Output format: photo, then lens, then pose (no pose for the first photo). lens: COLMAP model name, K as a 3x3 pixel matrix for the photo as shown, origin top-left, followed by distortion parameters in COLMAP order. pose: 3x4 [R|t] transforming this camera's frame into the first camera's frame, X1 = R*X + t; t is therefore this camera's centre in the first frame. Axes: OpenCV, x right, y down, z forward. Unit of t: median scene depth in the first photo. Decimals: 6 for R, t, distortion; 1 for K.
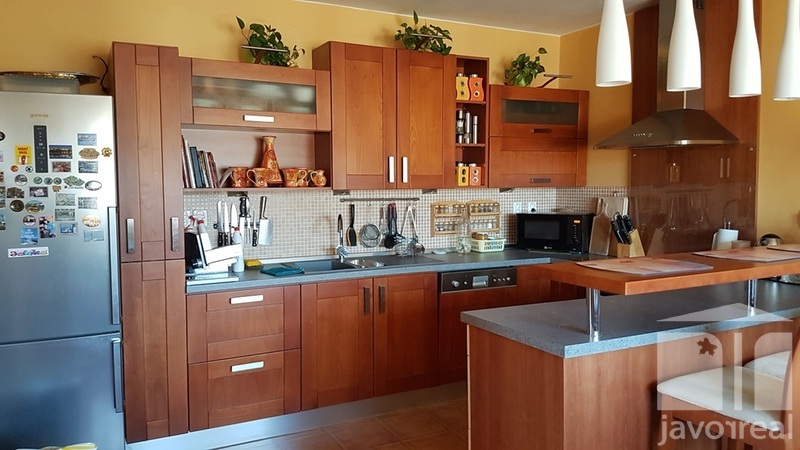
lens RADIAL K [[608.4, 0, 392.3], [0, 608.4, 210.4], [0, 0, 1]] dist [0.179201, -0.291879]
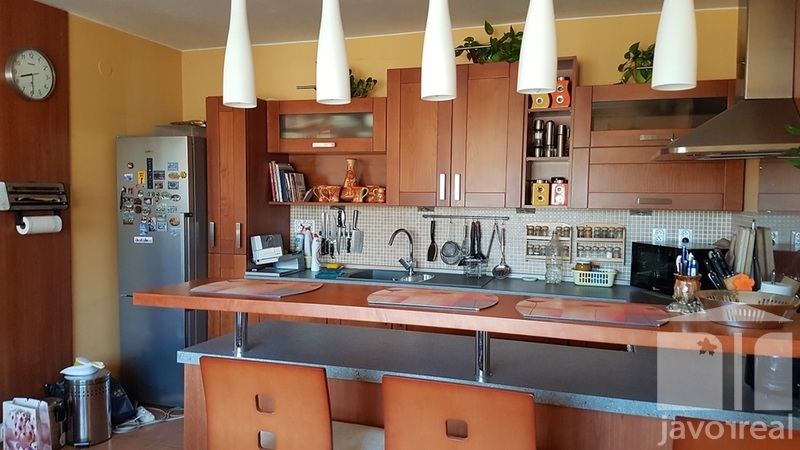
lens RADIAL K [[608.4, 0, 392.3], [0, 608.4, 210.4], [0, 0, 1]] dist [0.179201, -0.291879]
pose [[0.697988, 0.029949, -0.715483, 0.663253], [-0.048481, 0.998809, -0.005488, -0.019469], [0.714466, 0.038518, 0.698609, 0.252198]]
